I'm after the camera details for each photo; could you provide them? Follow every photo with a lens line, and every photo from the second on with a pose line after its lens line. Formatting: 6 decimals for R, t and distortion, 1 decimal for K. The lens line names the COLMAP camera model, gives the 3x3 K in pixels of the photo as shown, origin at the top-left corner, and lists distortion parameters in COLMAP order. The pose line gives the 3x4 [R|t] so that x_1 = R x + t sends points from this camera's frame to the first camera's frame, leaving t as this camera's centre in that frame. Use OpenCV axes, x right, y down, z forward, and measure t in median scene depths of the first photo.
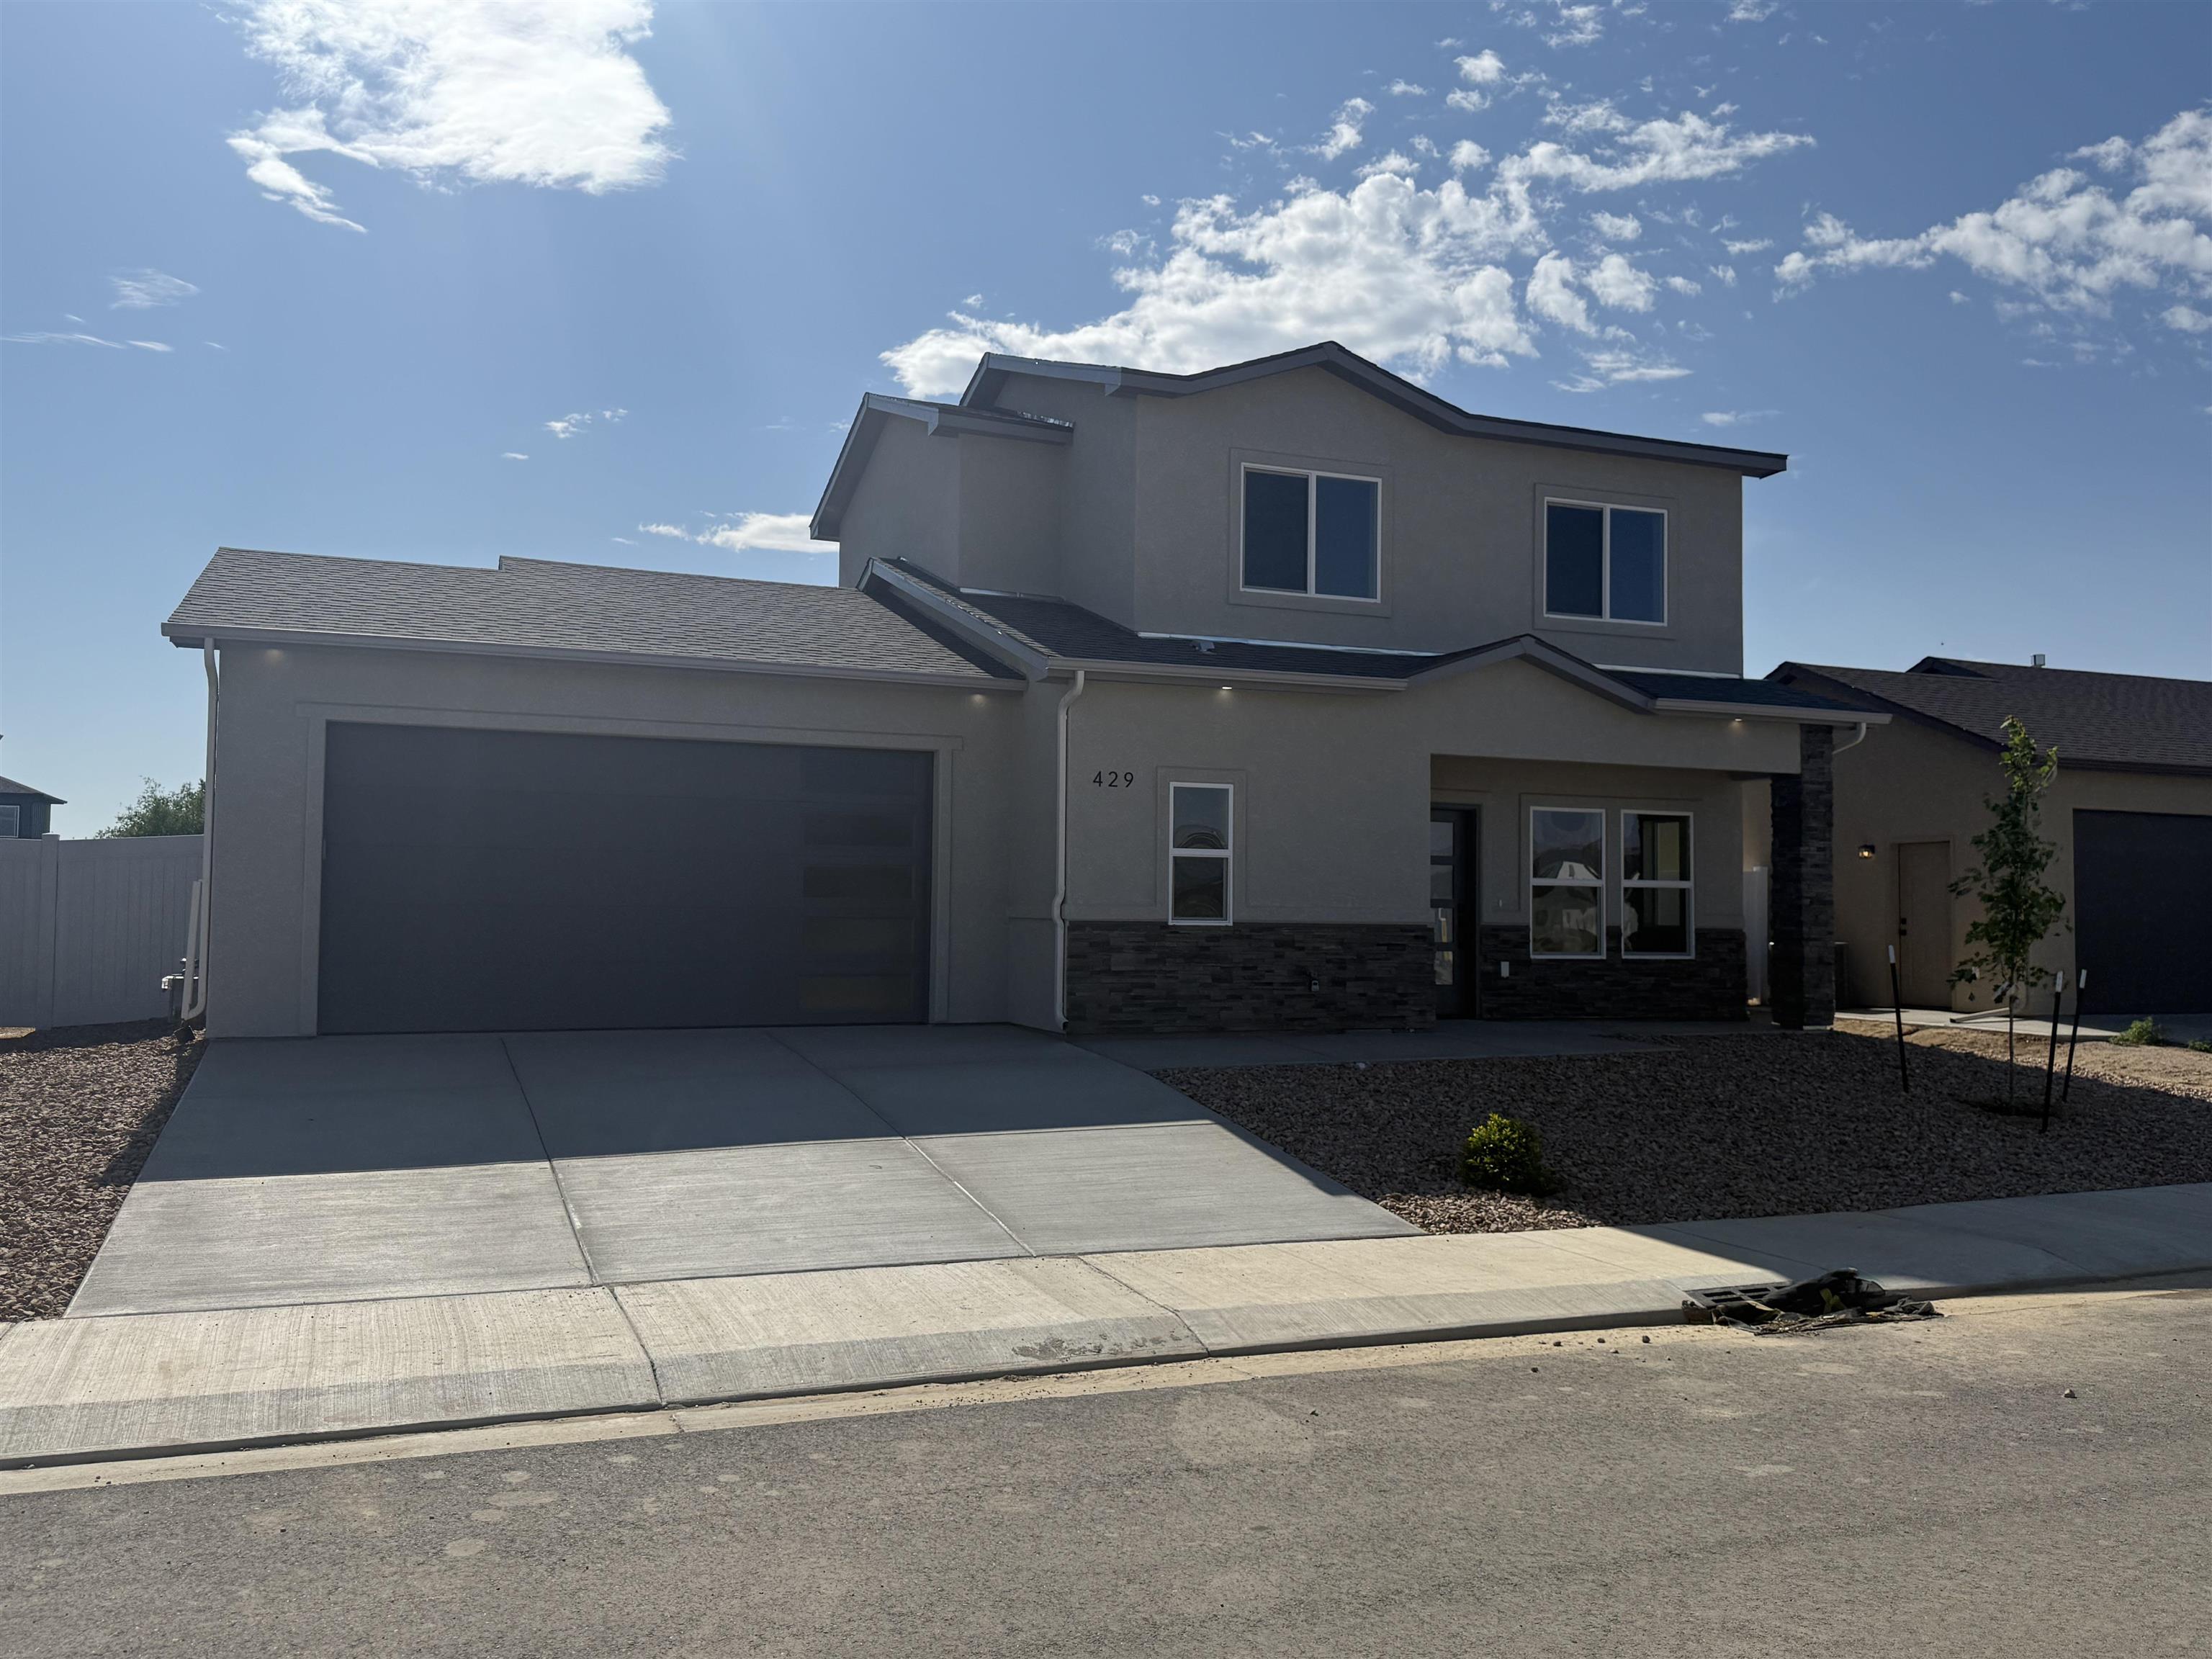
lens RADIAL K [[1761.8, 0, 1105.7], [0, 1761.8, 832.4], [0, 0, 1]] dist [-0.001347, 0.020188]
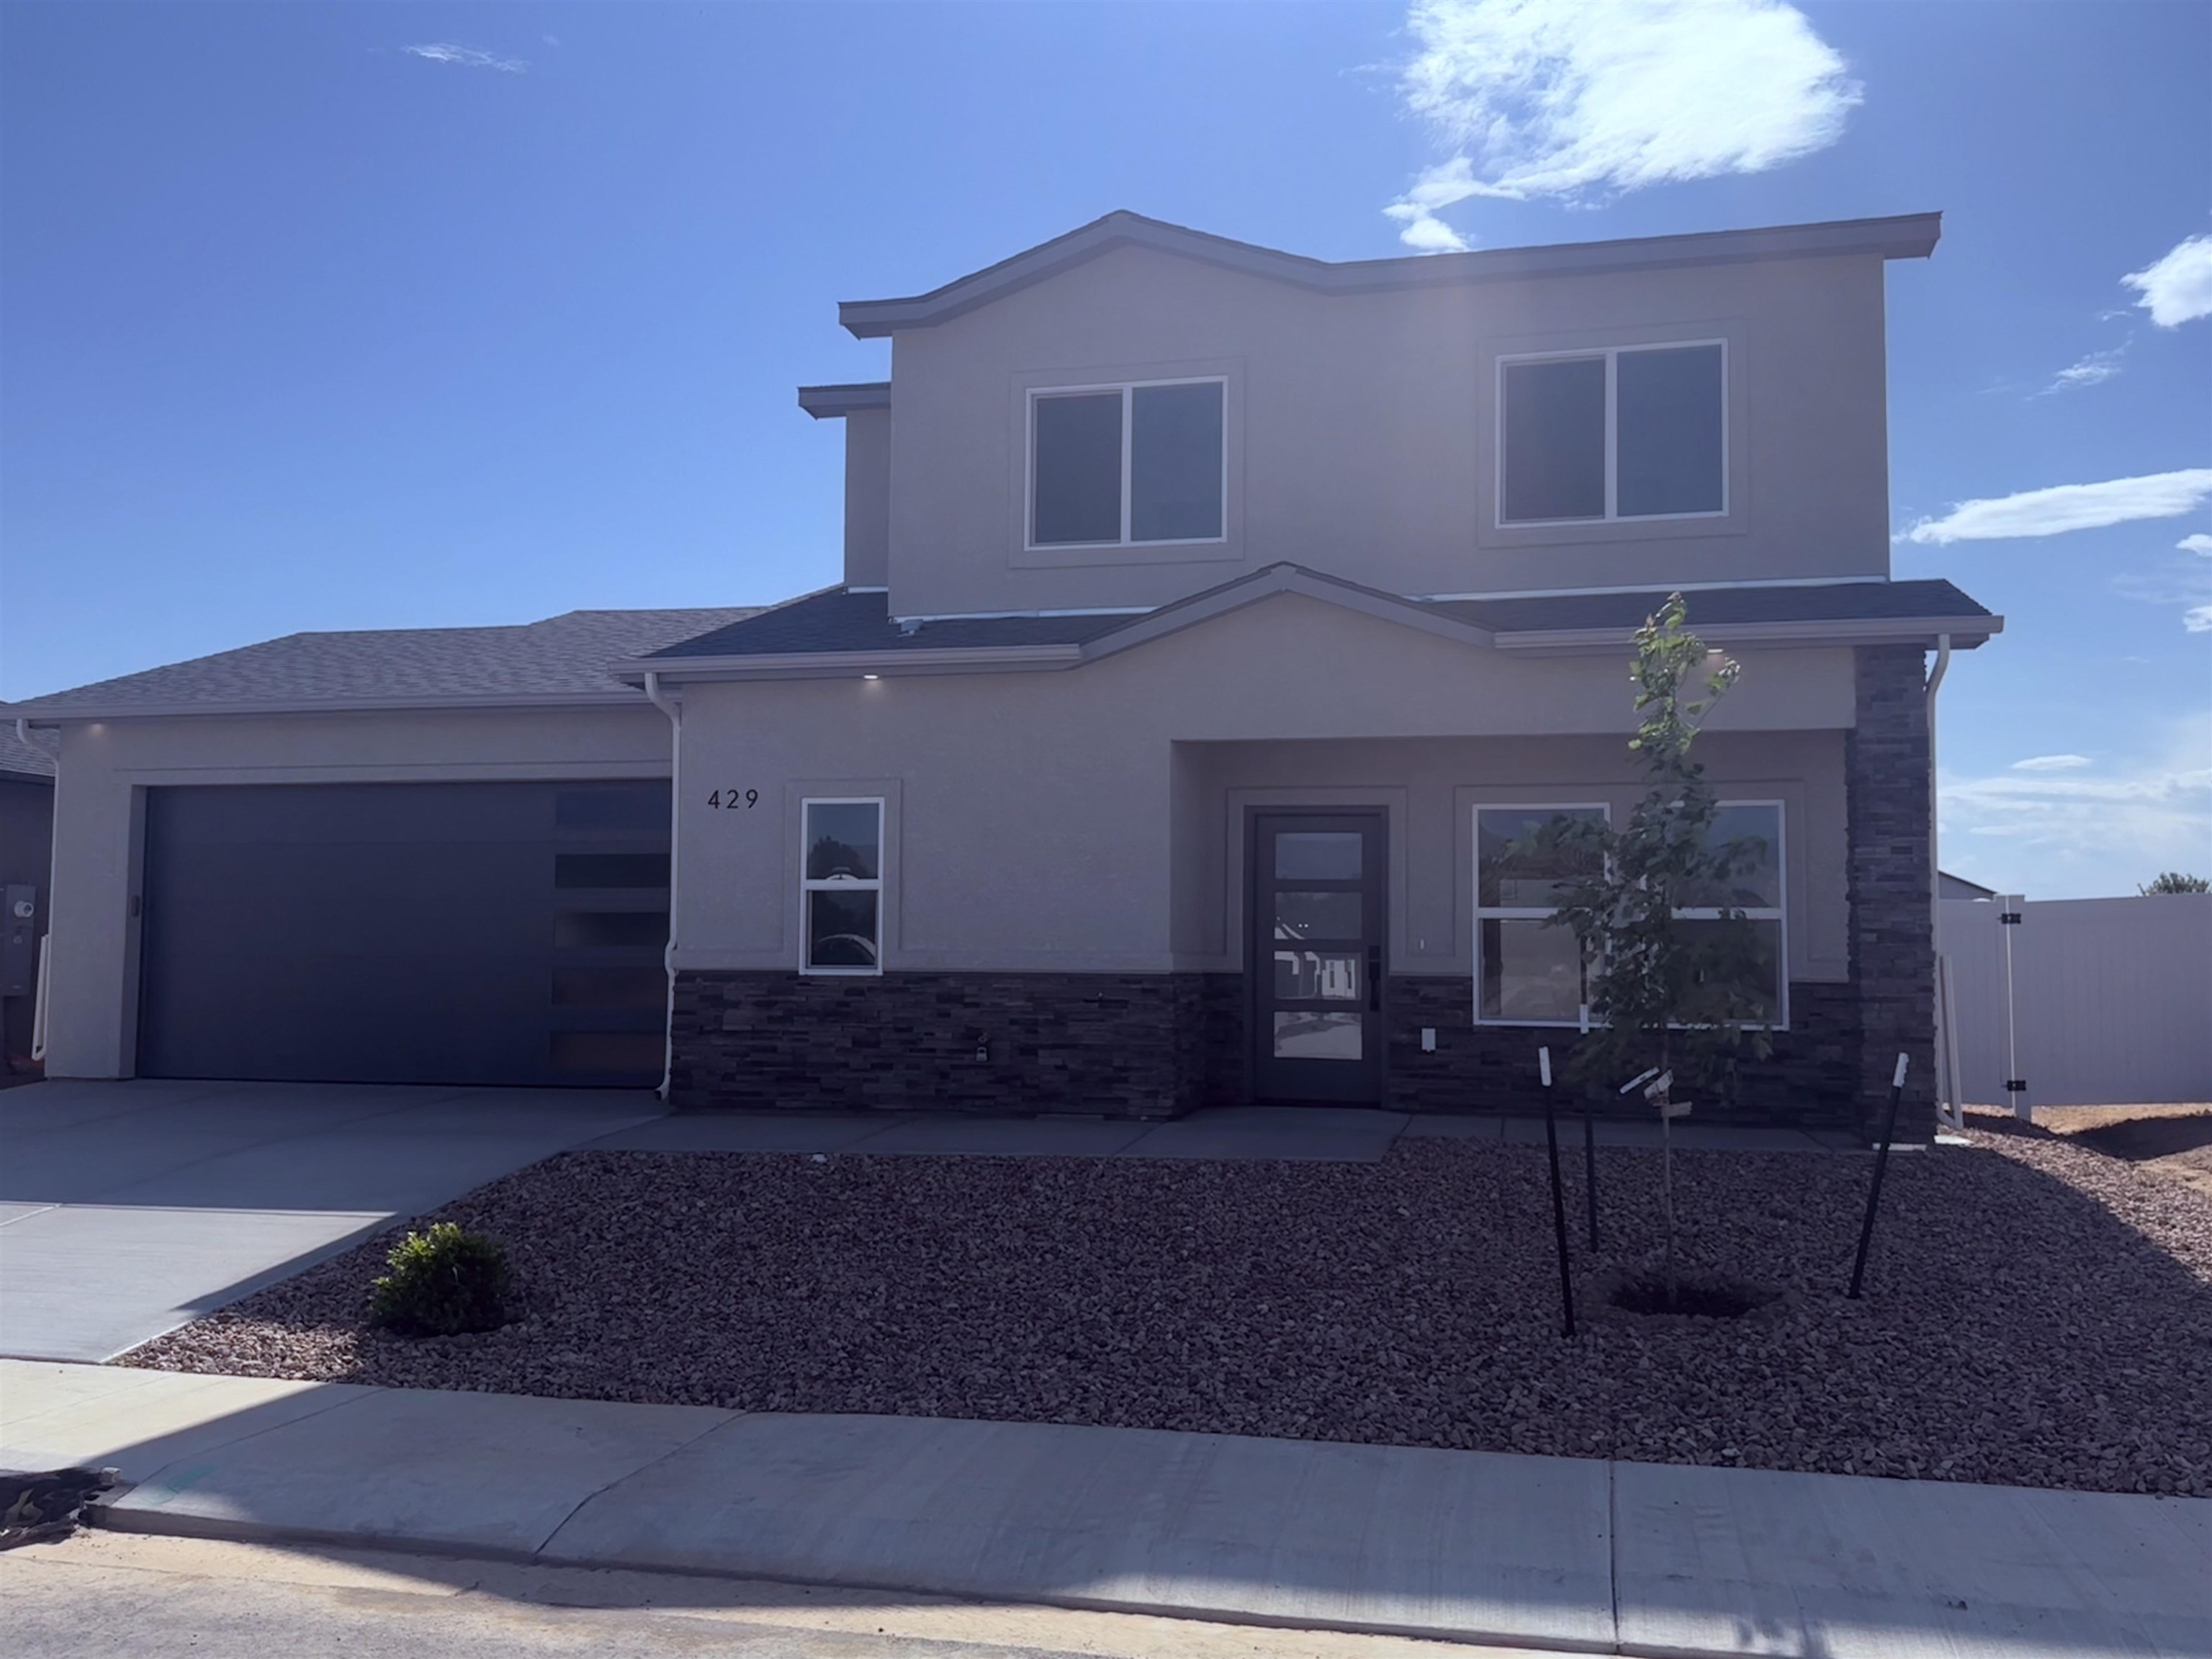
lens RADIAL K [[1948.6, 0, 1108.6], [0, 1948.6, 826.2], [0, 0, 1]] dist [0.082052, -0.023976]
pose [[0.820210, -0.046619, -0.570159, 0.648552], [0.028495, 0.998766, -0.040672, 0.024155], [0.571352, 0.017113, 0.820527, 0.331629]]
